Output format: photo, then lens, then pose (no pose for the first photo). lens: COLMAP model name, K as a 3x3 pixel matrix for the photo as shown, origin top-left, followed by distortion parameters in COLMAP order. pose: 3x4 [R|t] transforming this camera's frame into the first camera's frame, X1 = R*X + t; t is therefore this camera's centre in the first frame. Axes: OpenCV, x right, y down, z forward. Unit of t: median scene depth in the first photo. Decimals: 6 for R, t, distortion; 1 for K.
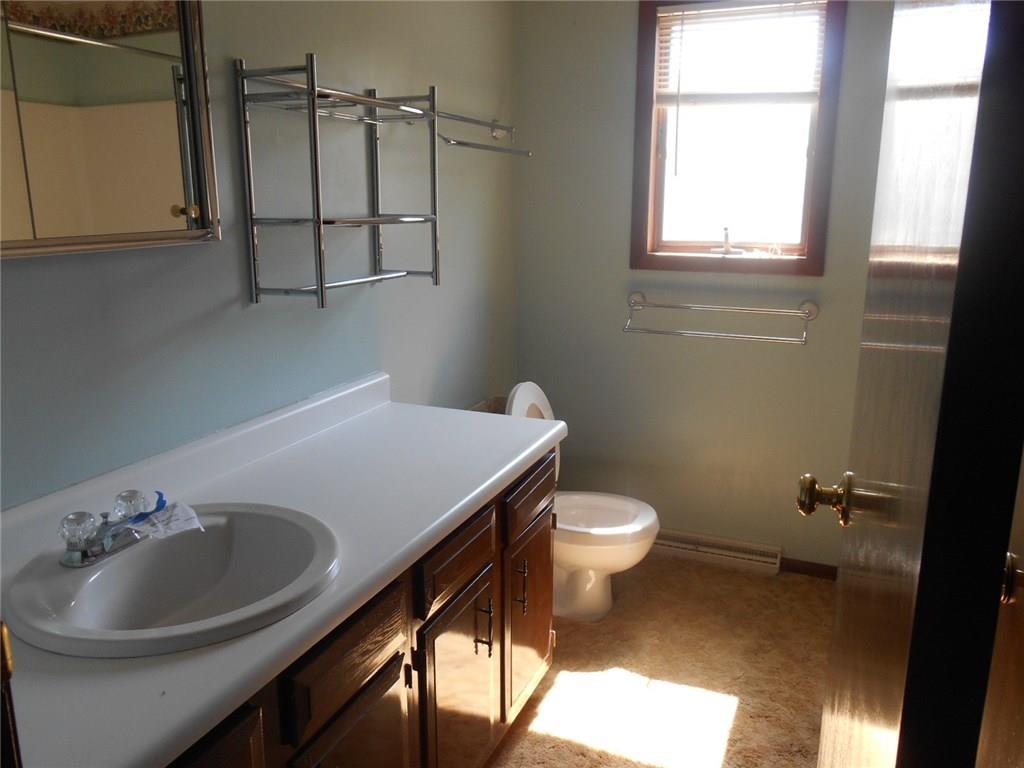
lens RADIAL K [[810.5, 0, 512.0], [0, 810.5, 384.0], [0, 0, 1]] dist [0.001900, 0.005957]
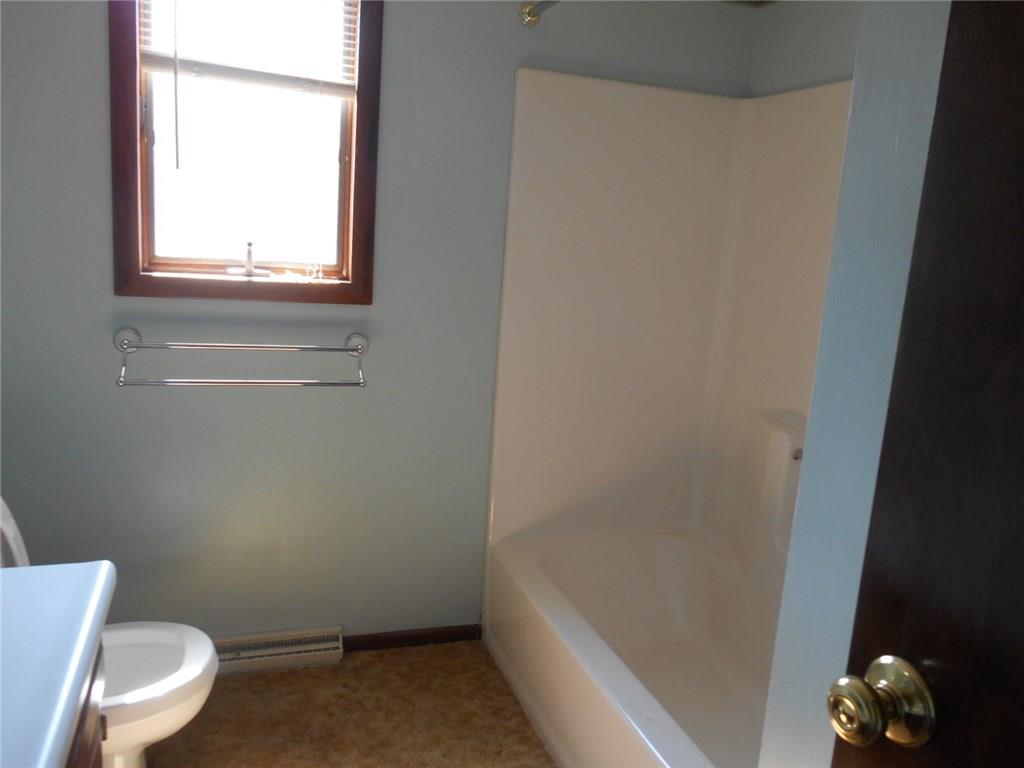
lens RADIAL K [[810.5, 0, 512.0], [0, 810.5, 384.0], [0, 0, 1]] dist [0.001900, 0.005957]
pose [[0.736014, -0.081602, 0.672030, -0.083375], [0.087053, 0.995875, 0.025584, -0.055293], [-0.671345, 0.039672, 0.740082, 0.258265]]
